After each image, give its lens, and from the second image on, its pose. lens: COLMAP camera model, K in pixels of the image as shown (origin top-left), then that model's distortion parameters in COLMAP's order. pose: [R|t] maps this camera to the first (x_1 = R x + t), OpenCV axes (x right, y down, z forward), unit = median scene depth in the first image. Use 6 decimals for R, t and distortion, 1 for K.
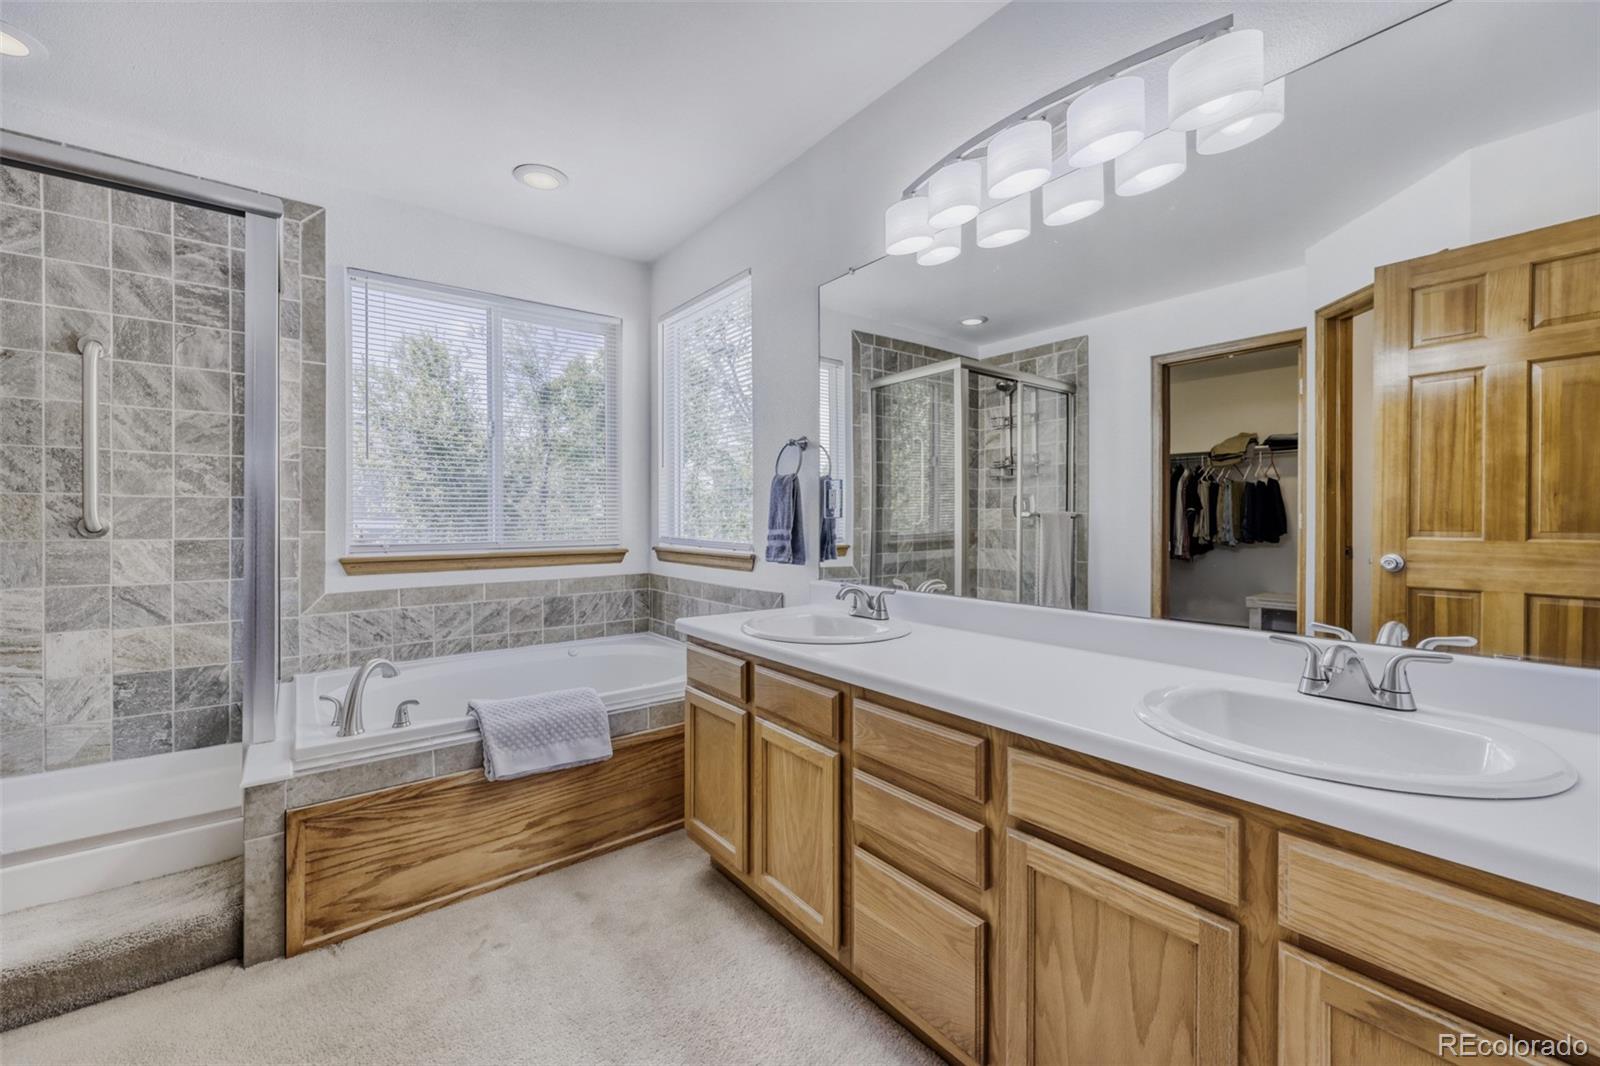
lens RADIAL K [[650.8, 0, 807.0], [0, 650.8, 525.3], [0, 0, 1]] dist [0.000407, 0.000009]
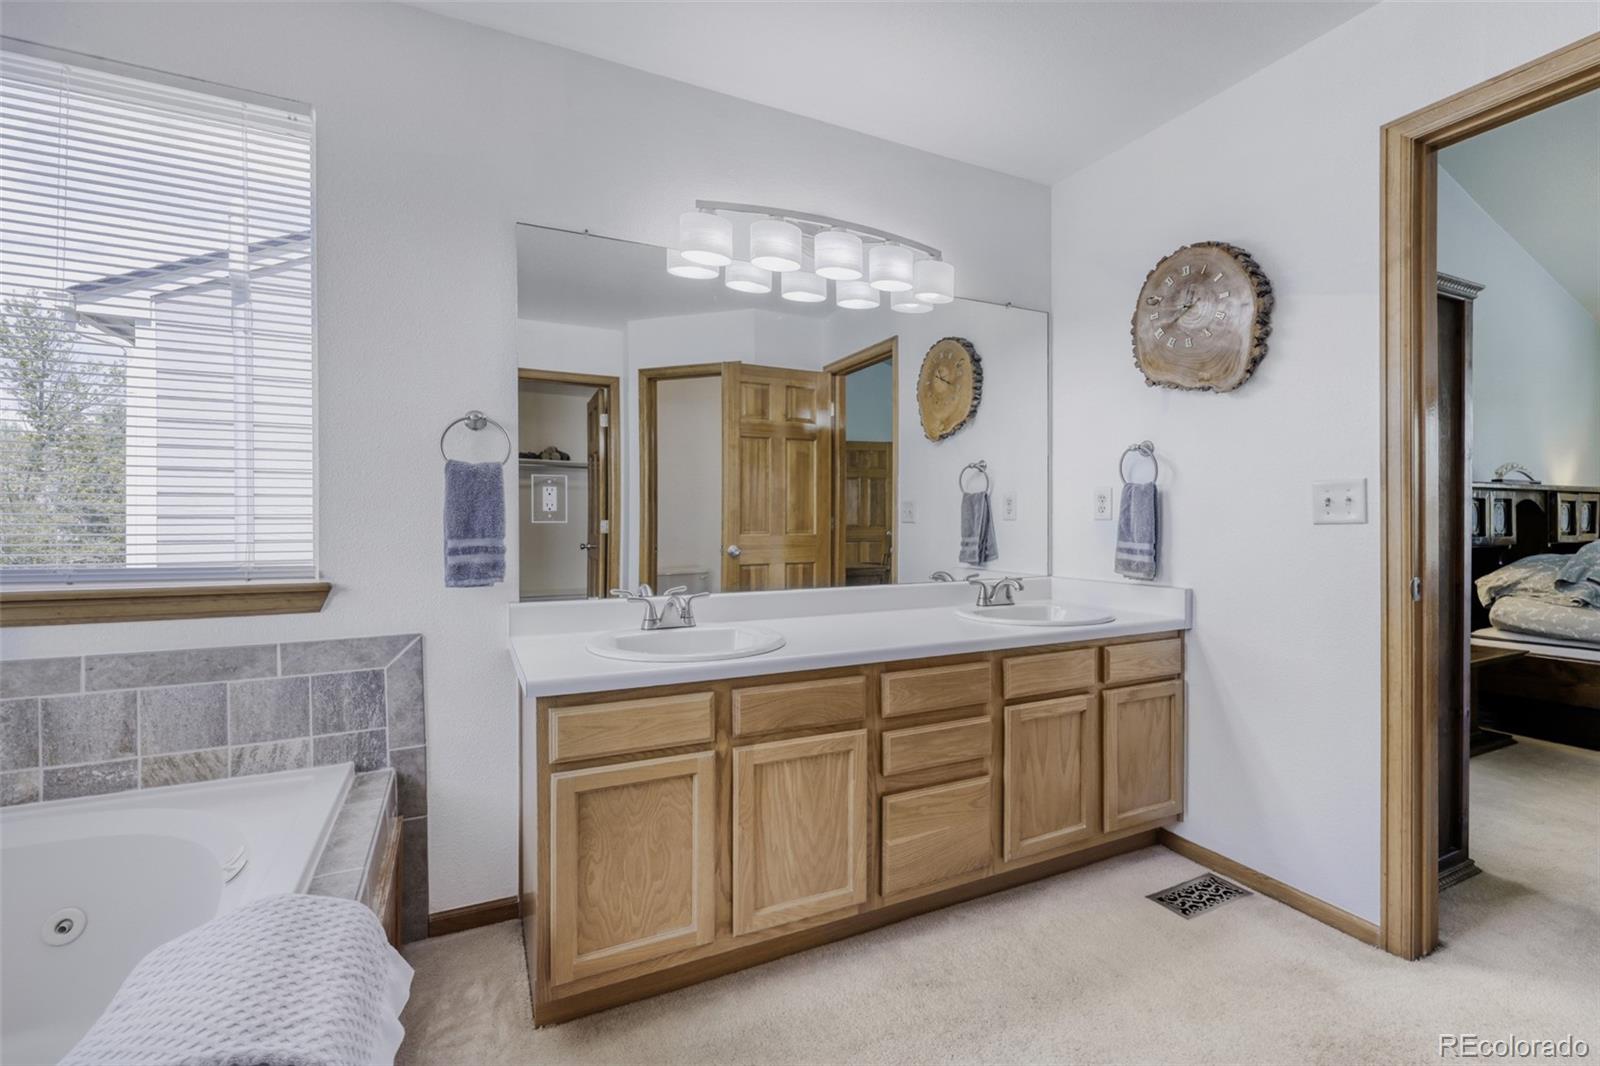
lens RADIAL K [[650.8, 0, 802.3], [0, 650.8, 524.1], [0, 0, 1]] dist [0.000407, 0.000009]
pose [[0.234955, -0.002539, 0.972003, -1.403971], [0.006070, 0.999981, 0.001145, -0.017342], [-0.971987, 0.005631, 0.234966, 1.069733]]
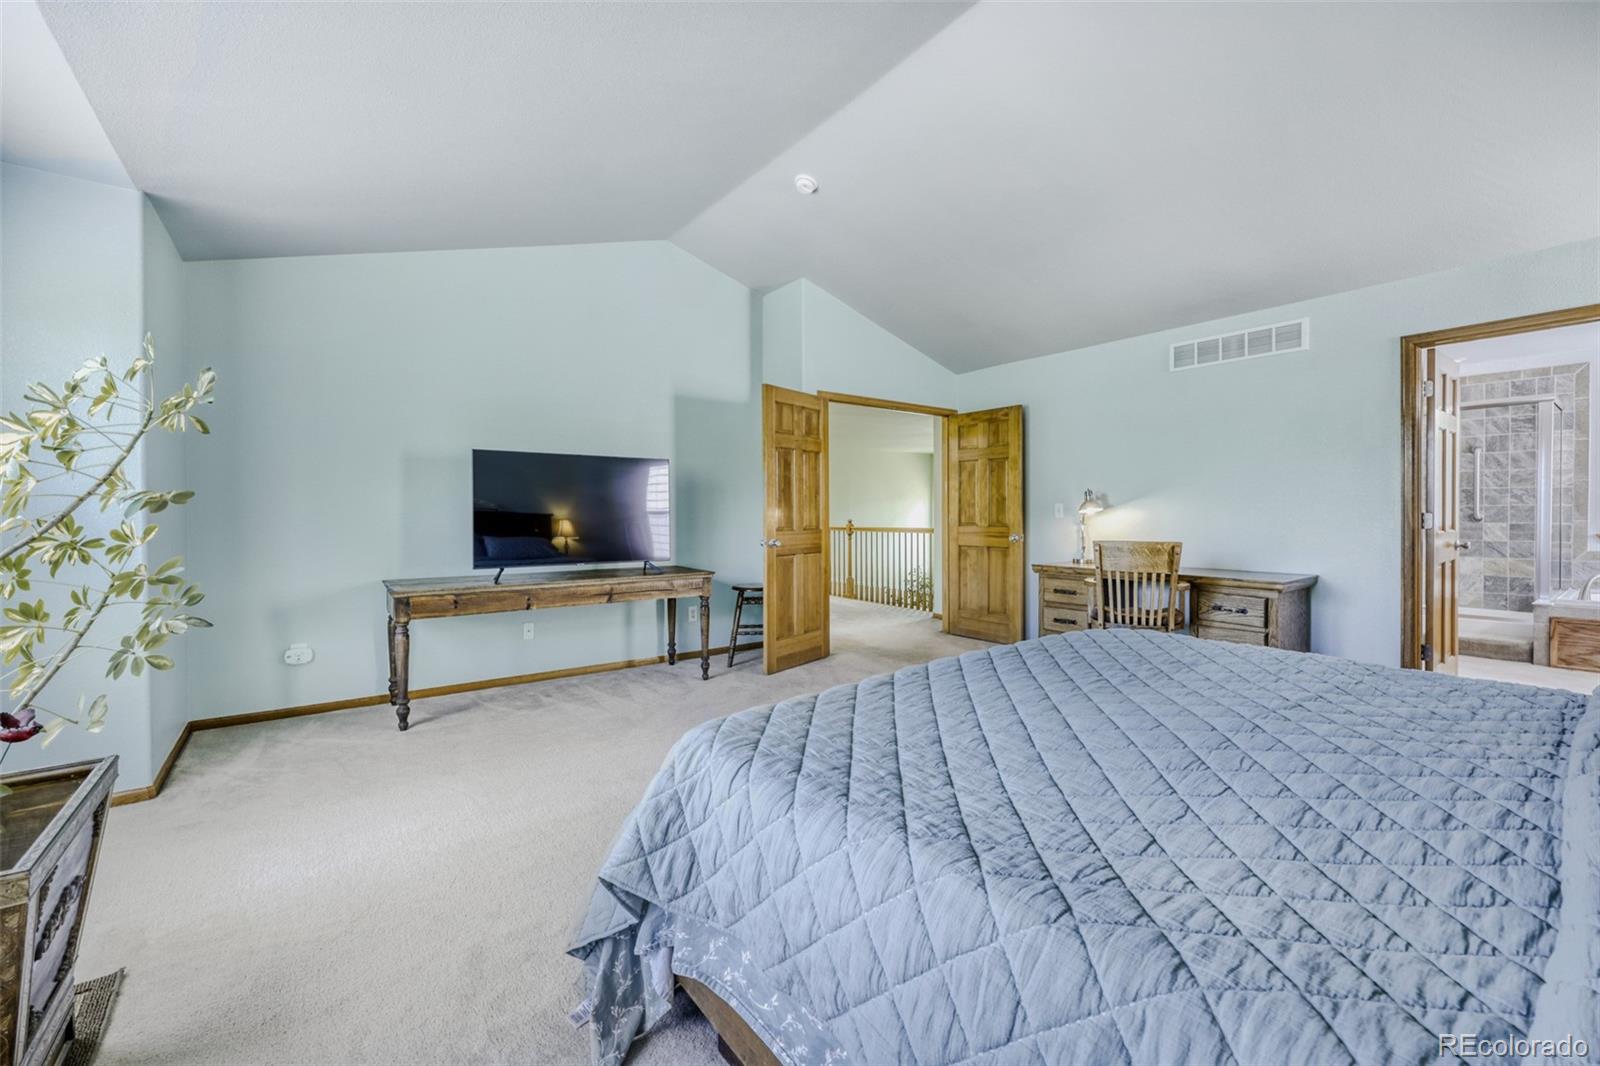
lens RADIAL K [[650.8, 0, 803.4], [0, 650.8, 519.6], [0, 0, 1]] dist [0.000407, 0.000009]
pose [[-0.022748, 0.004548, -0.999731, 1.513062], [-0.004928, 0.999977, 0.004661, 0.010369], [0.999729, 0.005033, -0.022725, -1.574776]]
